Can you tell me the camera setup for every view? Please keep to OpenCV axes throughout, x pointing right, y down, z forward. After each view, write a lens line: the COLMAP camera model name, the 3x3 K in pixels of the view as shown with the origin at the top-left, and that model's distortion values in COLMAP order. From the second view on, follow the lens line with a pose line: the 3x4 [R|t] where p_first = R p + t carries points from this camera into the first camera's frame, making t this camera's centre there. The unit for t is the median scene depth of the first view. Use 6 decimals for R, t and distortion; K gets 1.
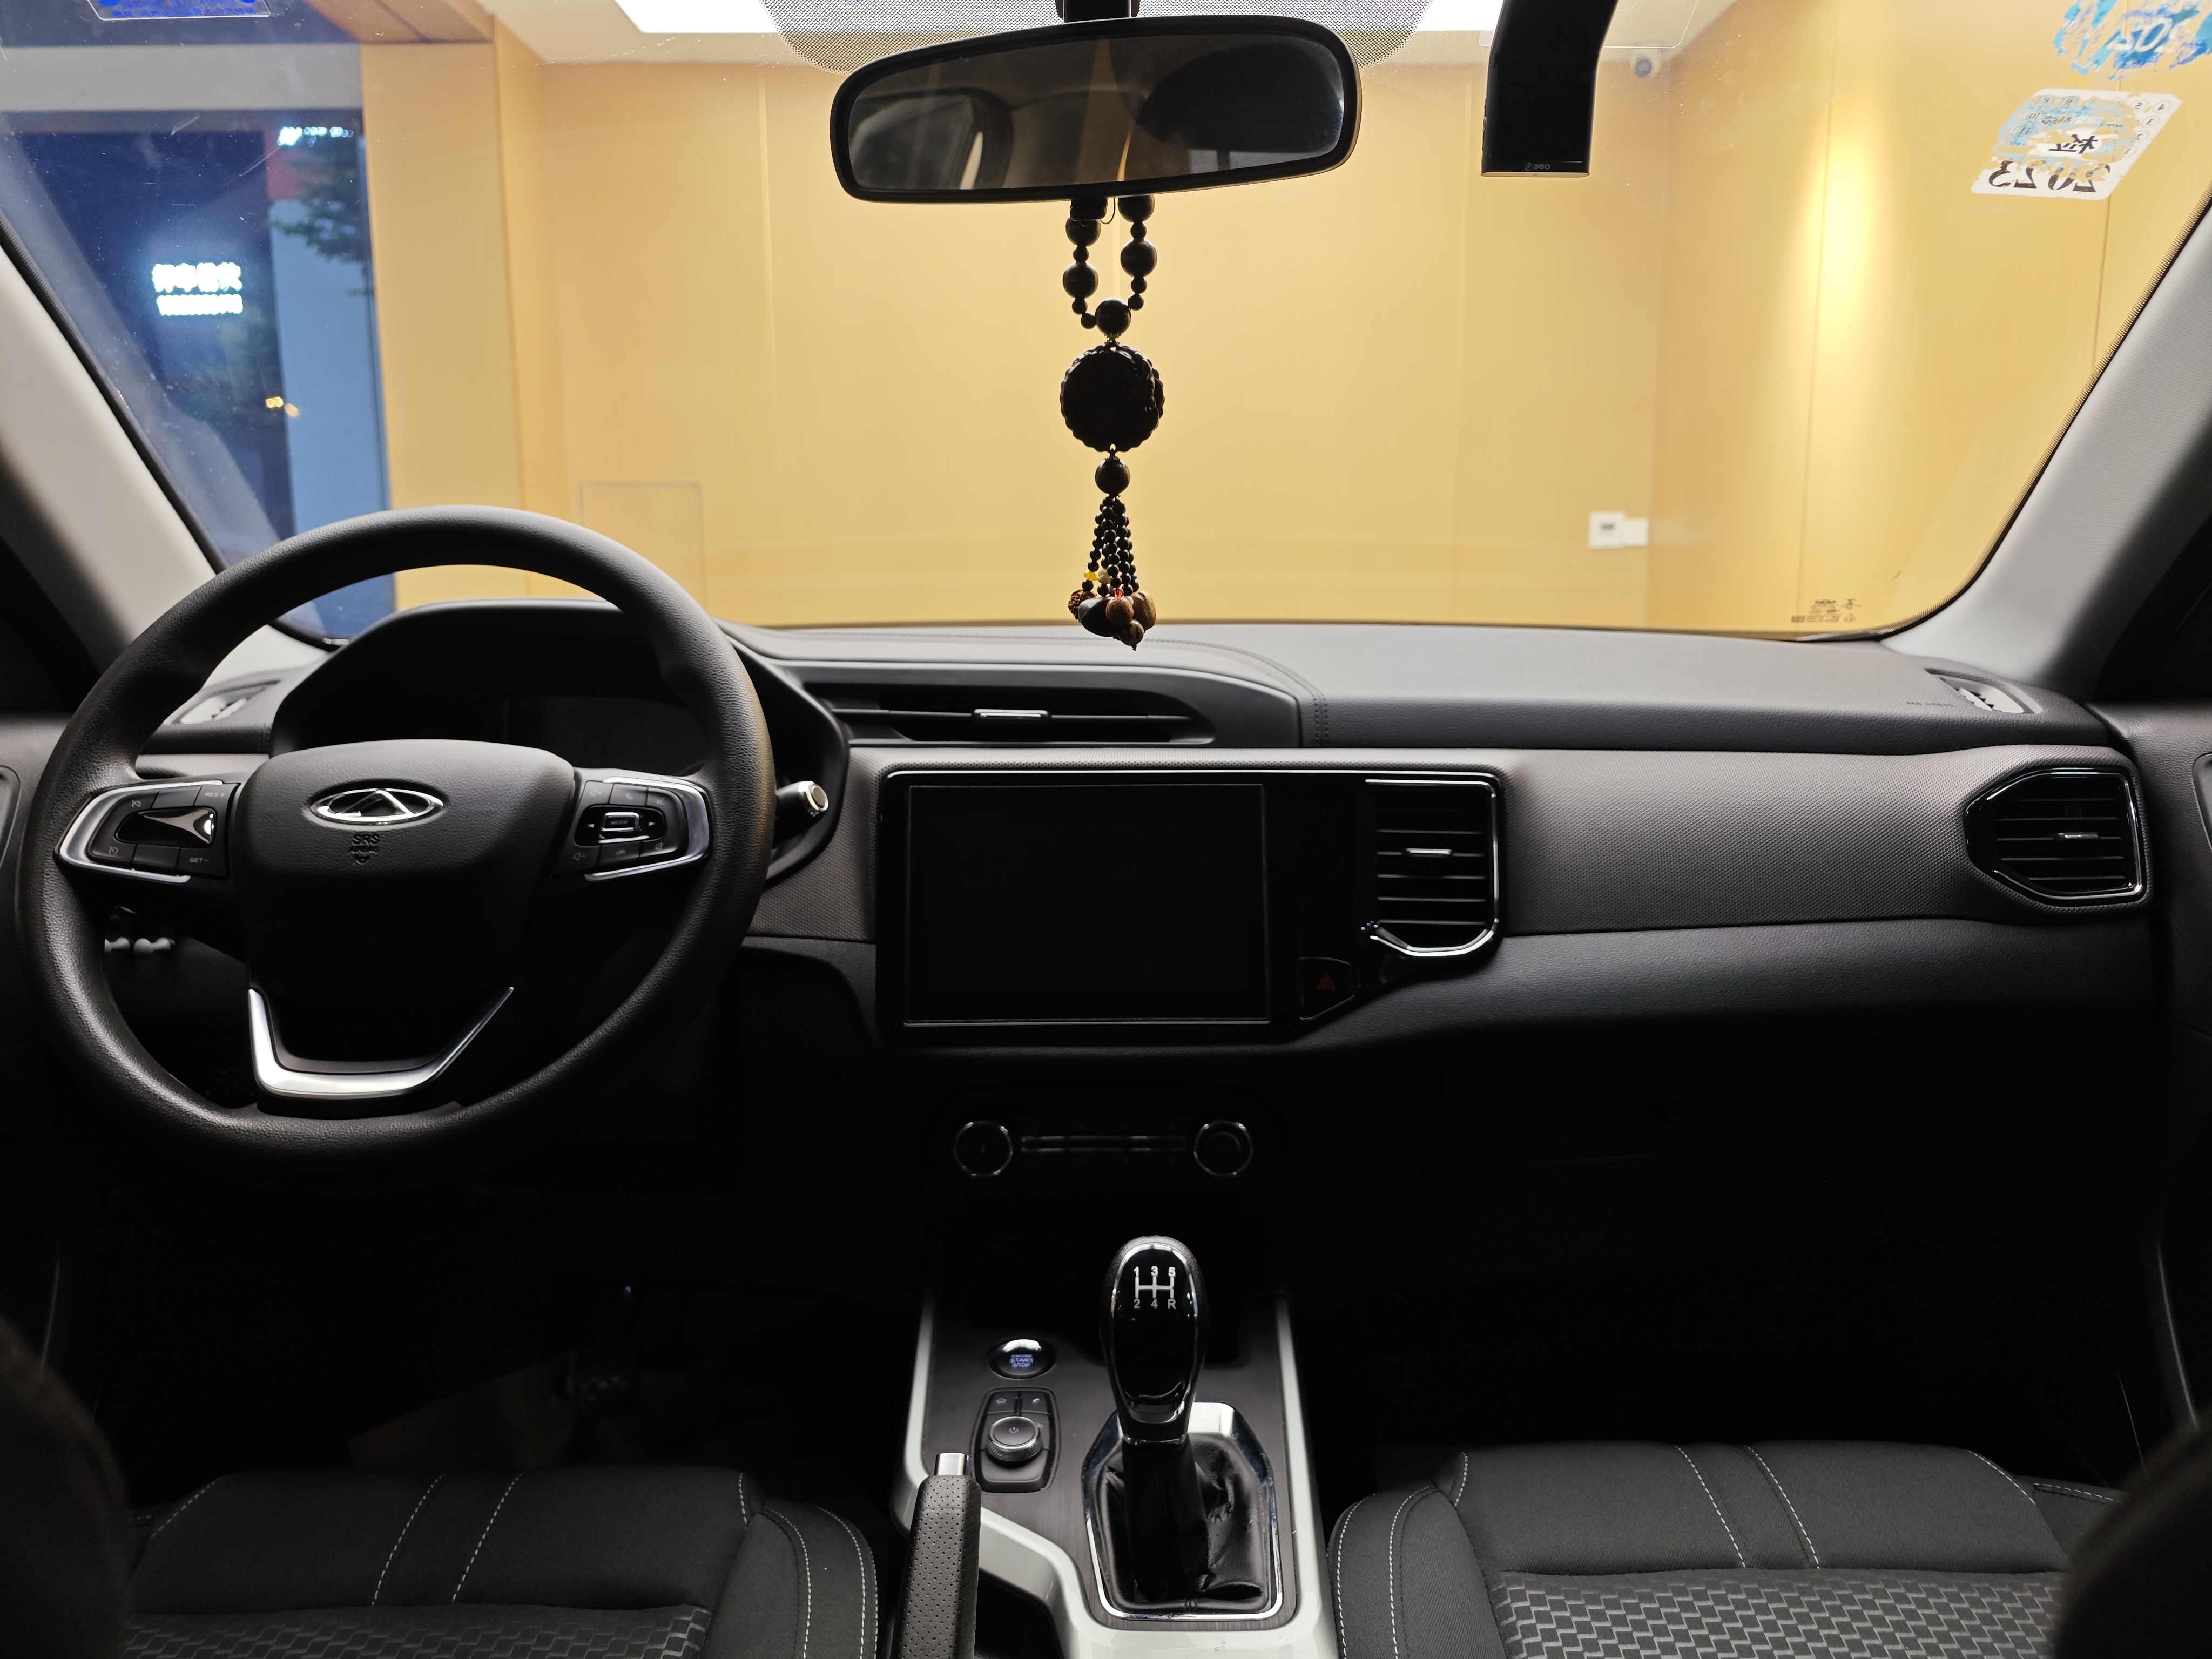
lens RADIAL K [[1507.4, 0, 1106.0], [0, 1507.4, 829.5], [0, 0, 1]] dist [0.021761, -0.039342]
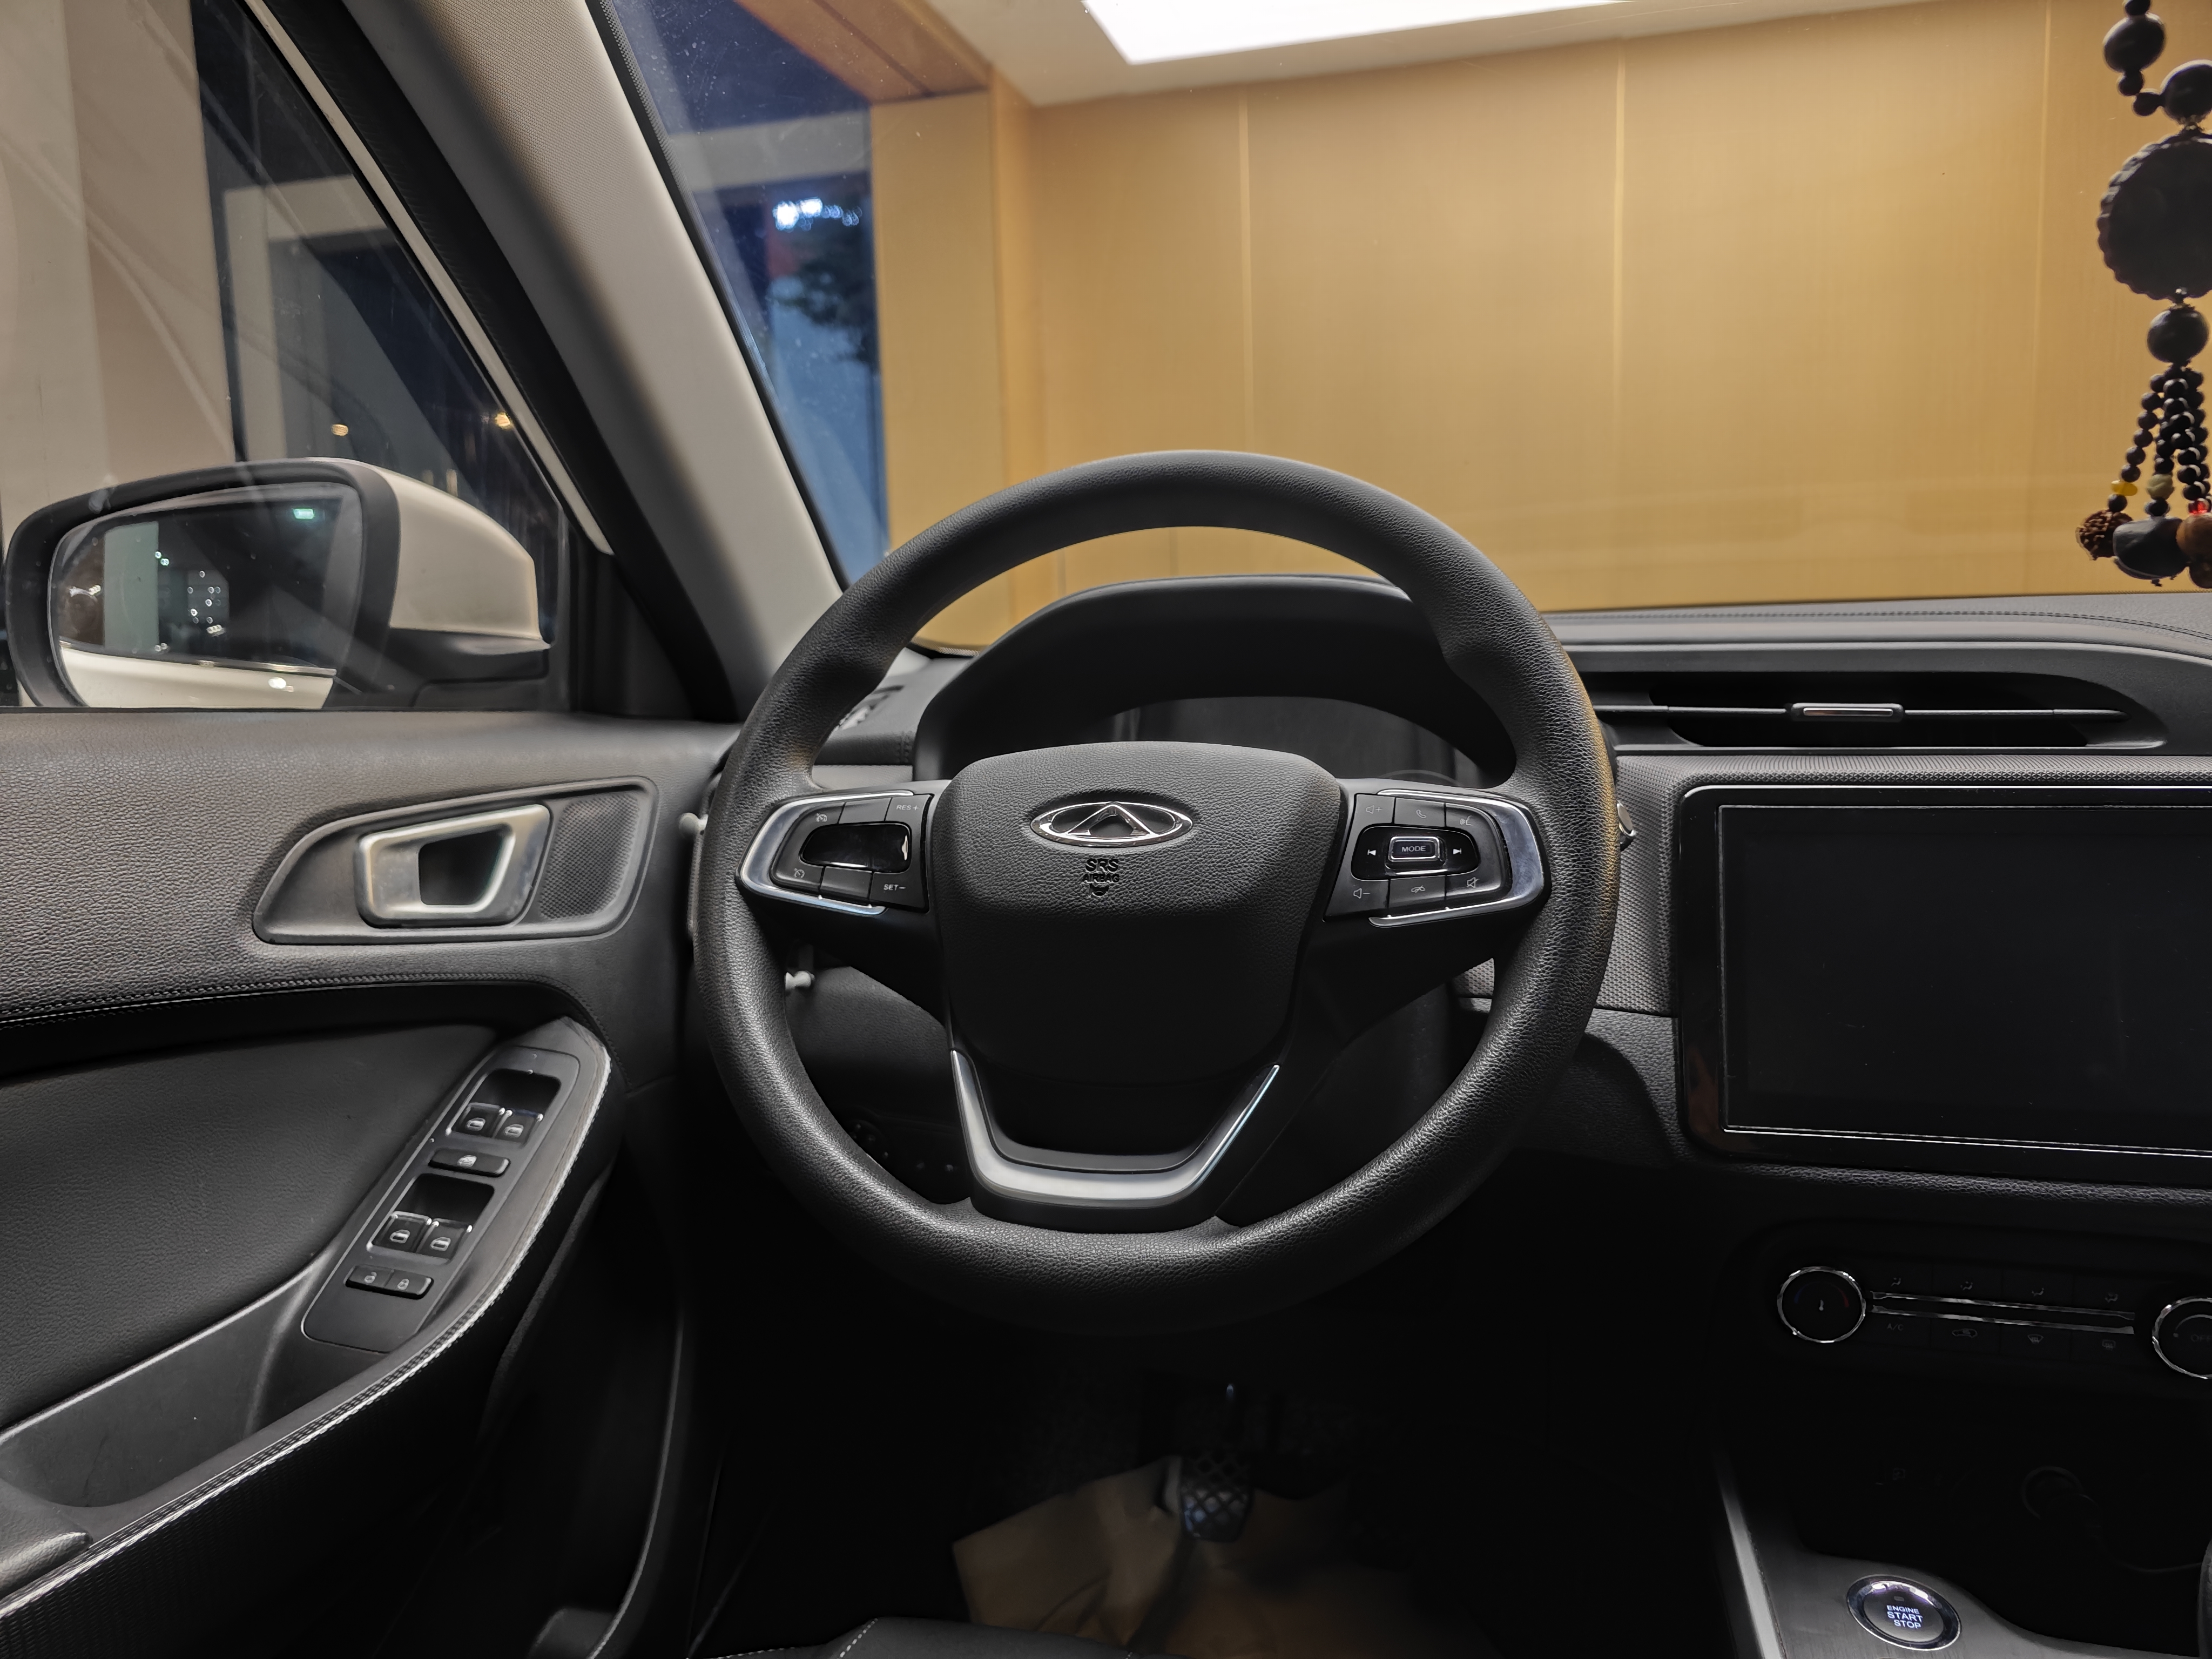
lens RADIAL K [[1507.4, 0, 1106.0], [0, 1507.4, 829.5], [0, 0, 1]] dist [0.021761, -0.039342]
pose [[0.962435, 0.011185, -0.271280, -0.266107], [-0.016557, 0.999709, -0.017522, 0.001216], [0.271005, 0.021355, 0.962341, 0.244923]]
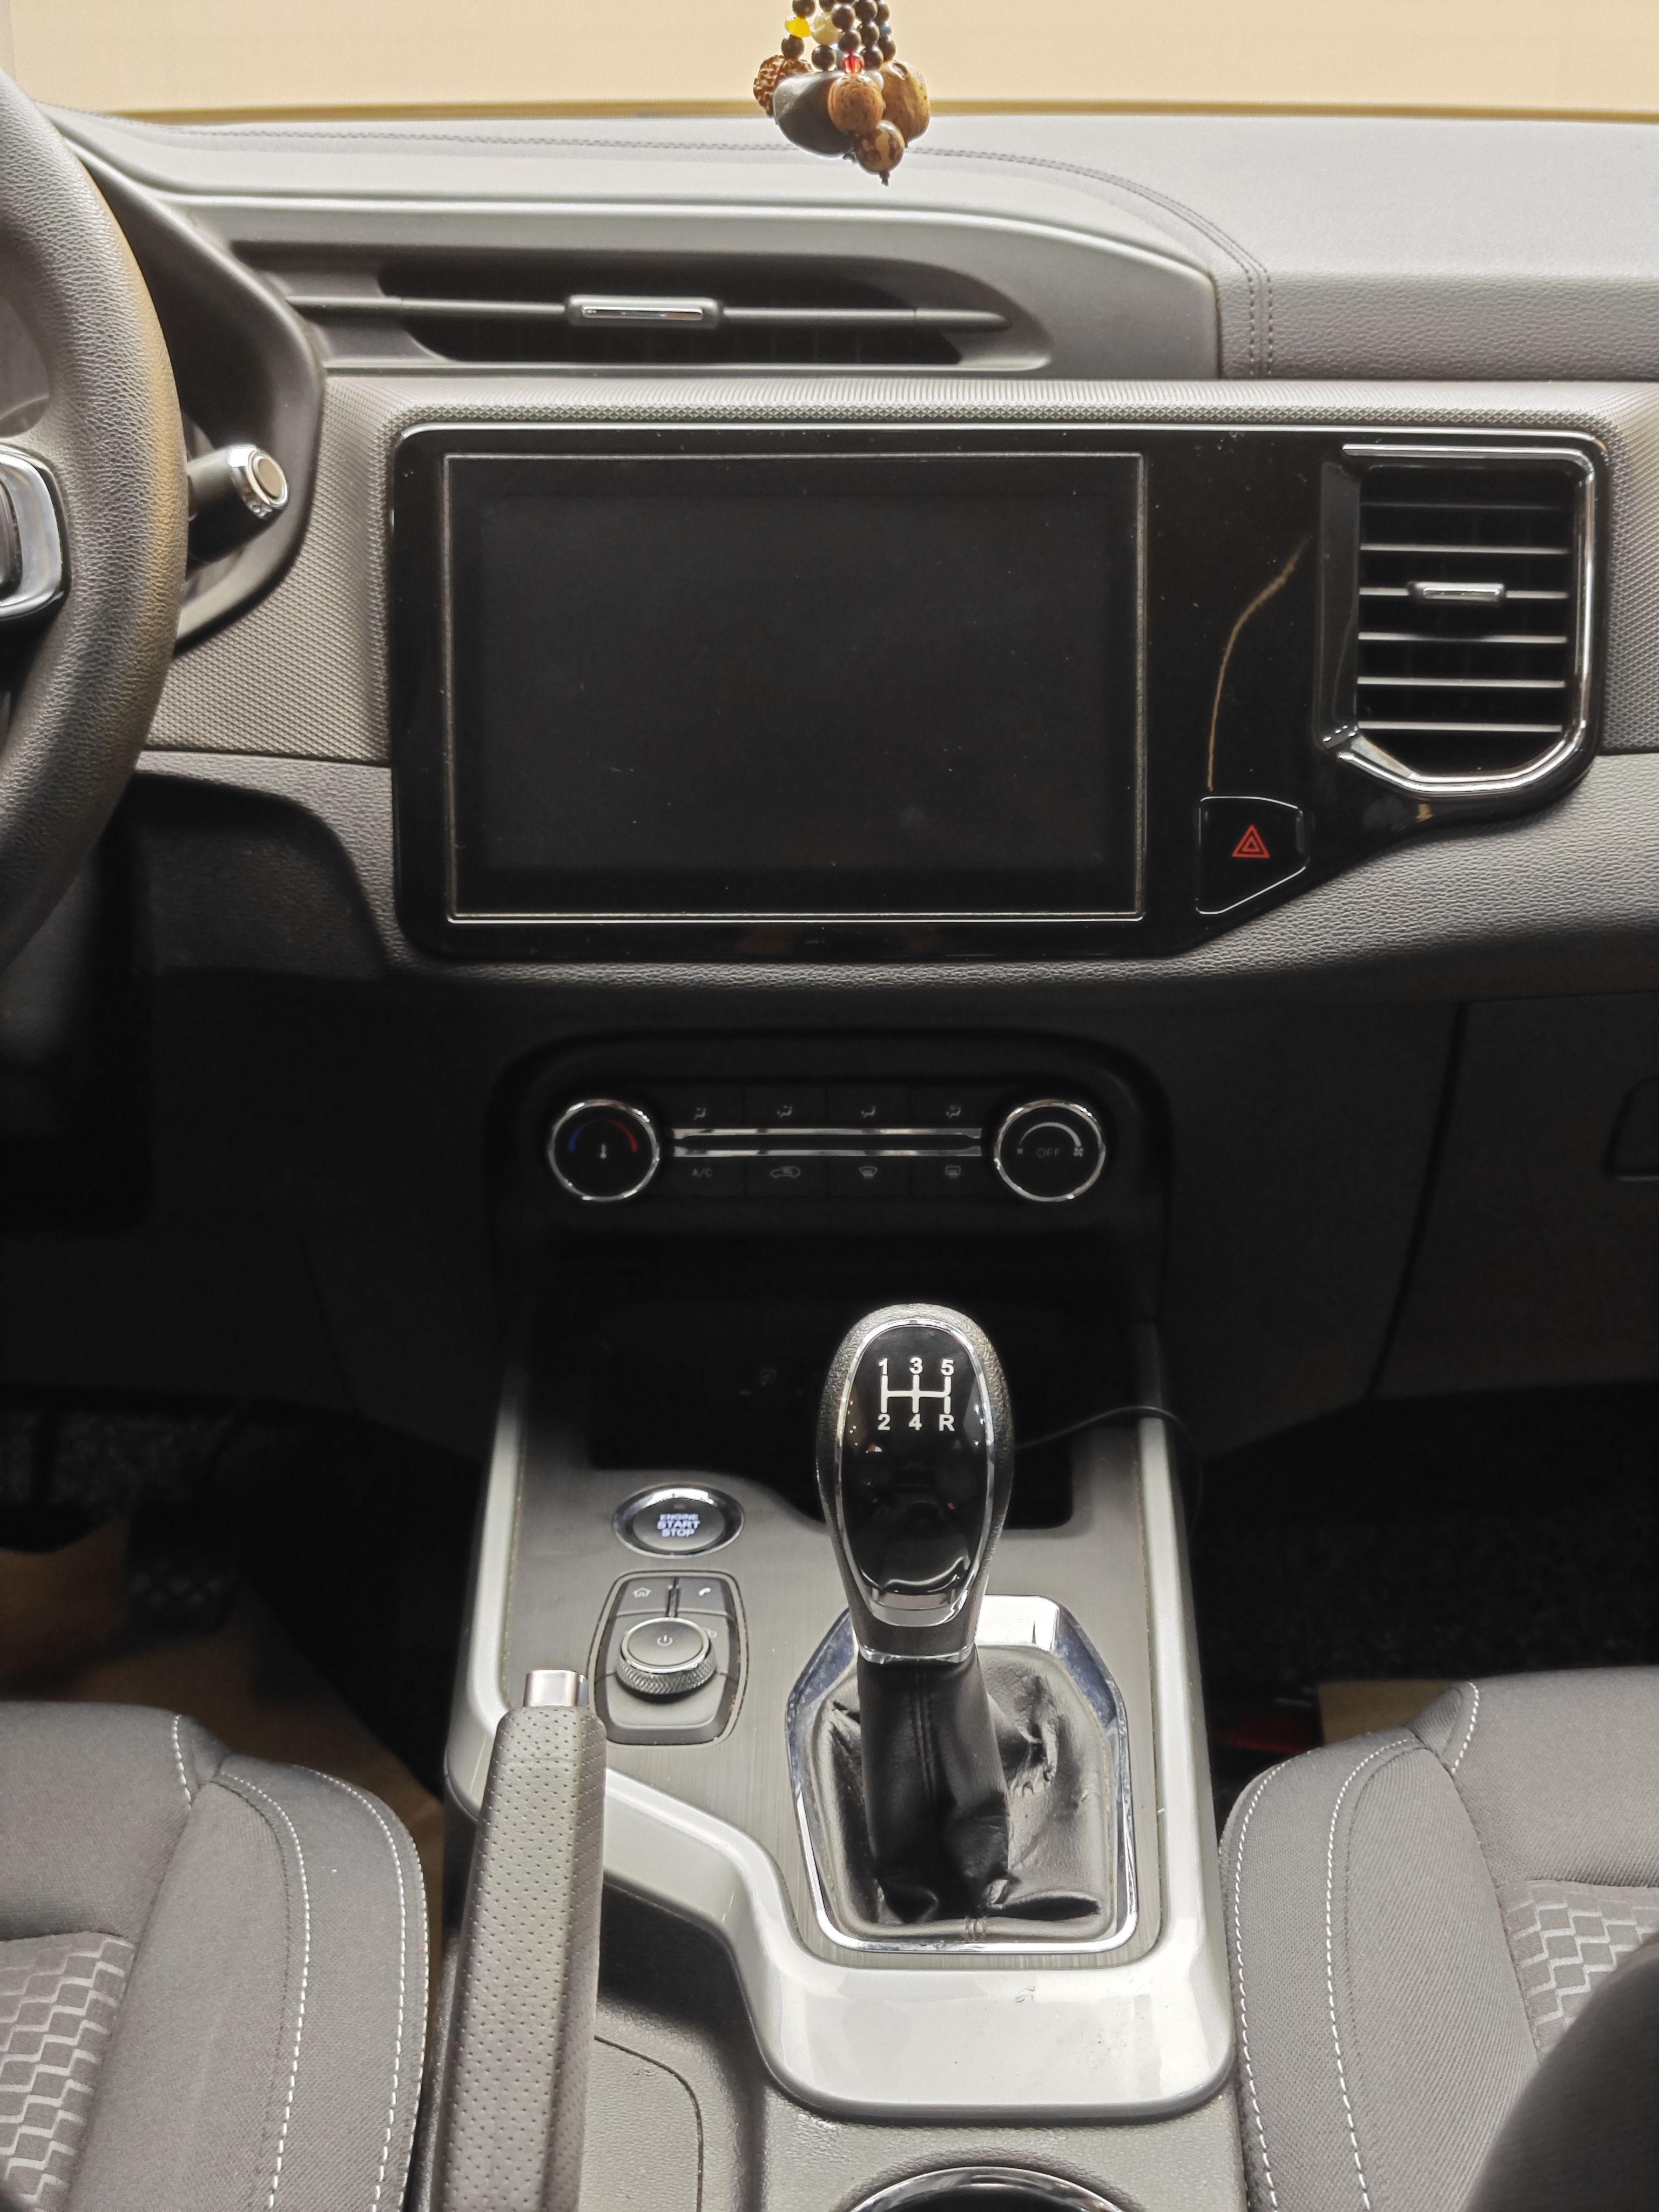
lens RADIAL K [[2976.1, 0, 883.8], [0, 2976.1, 1118.6], [0, 0, 1]] dist [0.157711, -0.437198]
pose [[0.999922, 0.000825, 0.012455, 0.006122], [-0.003230, 0.980928, 0.194345, -0.007942], [-0.012057, -0.194370, 0.980854, -0.050158]]
